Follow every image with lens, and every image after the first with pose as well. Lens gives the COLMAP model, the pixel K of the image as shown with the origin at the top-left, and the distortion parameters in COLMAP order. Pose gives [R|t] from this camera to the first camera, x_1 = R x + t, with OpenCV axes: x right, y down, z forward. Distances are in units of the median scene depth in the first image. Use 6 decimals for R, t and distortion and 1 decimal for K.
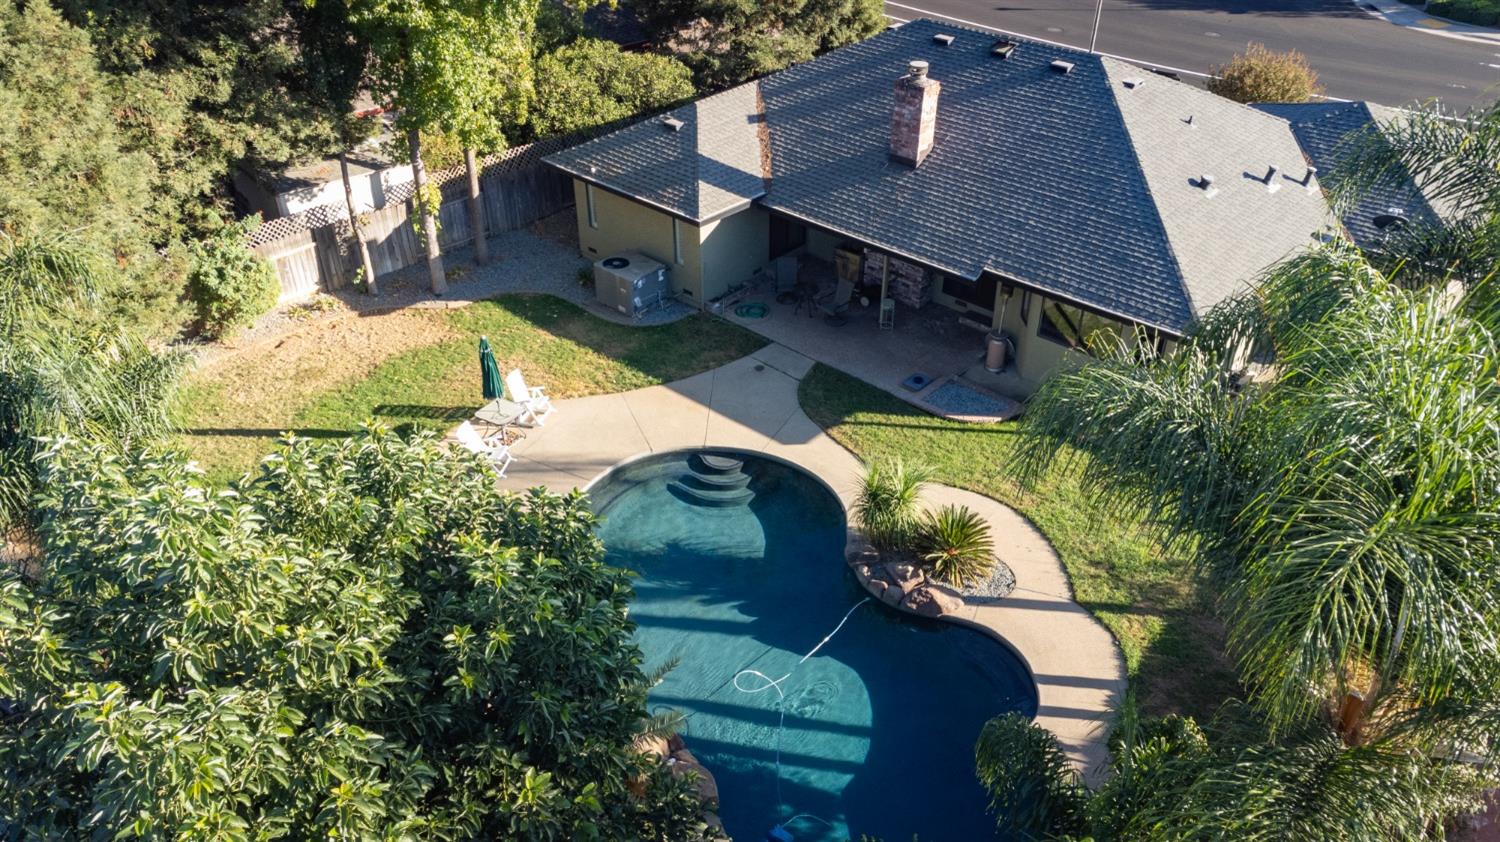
lens RADIAL K [[1106.1, 0, 716.7], [0, 1106.1, 424.5], [0, 0, 1]] dist [0.084958, 0.002910]
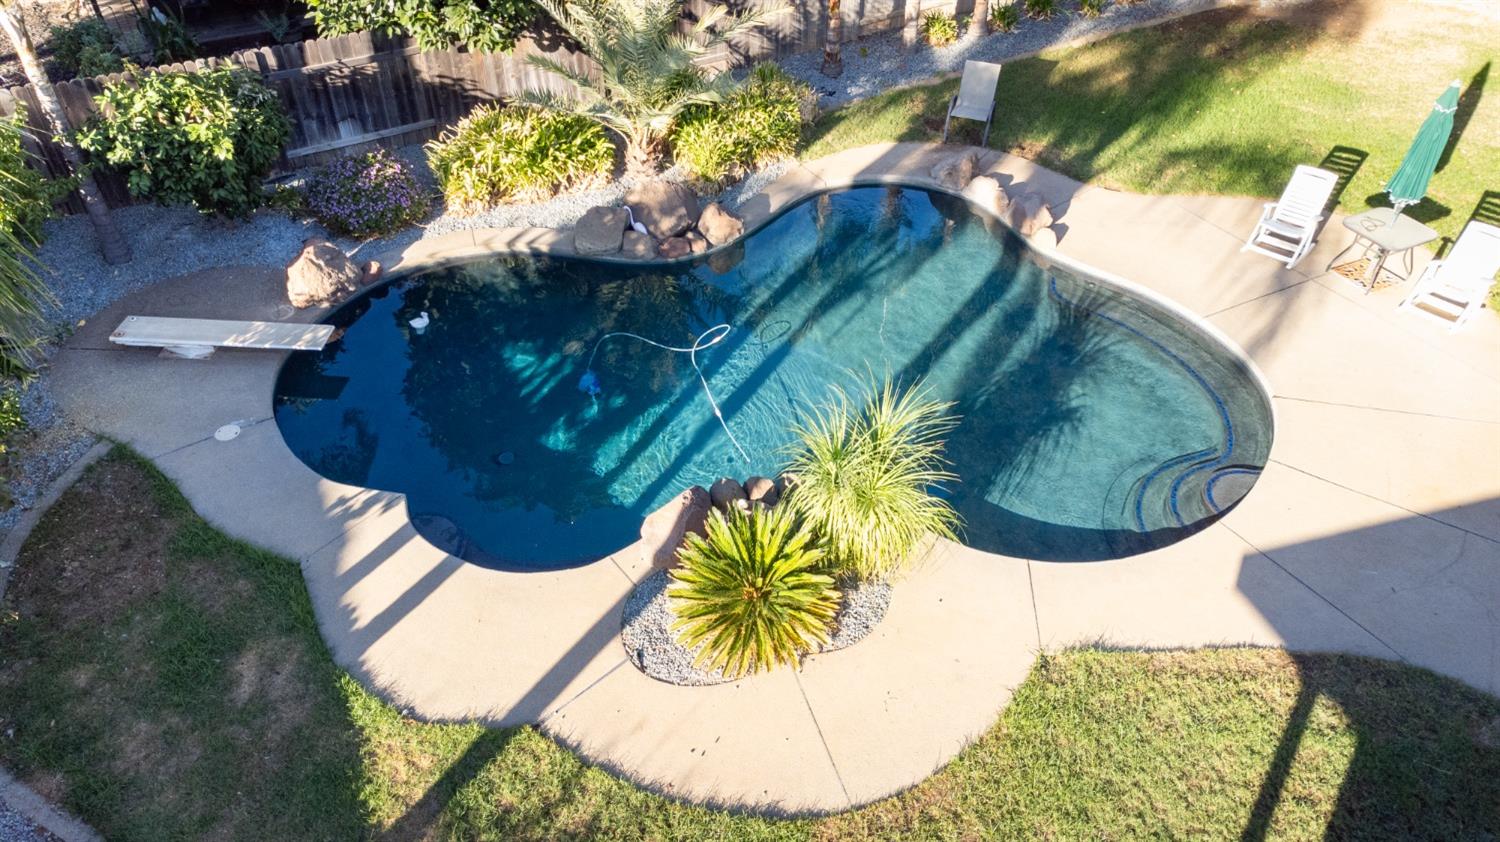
lens RADIAL K [[1106.1, 0, 749.1], [0, 1106.1, 425.3], [0, 0, 1]] dist [0.084958, 0.002910]
pose [[-0.499164, 0.574985, -0.648249, 0.511313], [-0.470542, 0.448335, 0.759991, -0.314794], [0.727616, 0.684389, 0.046762, 0.949851]]
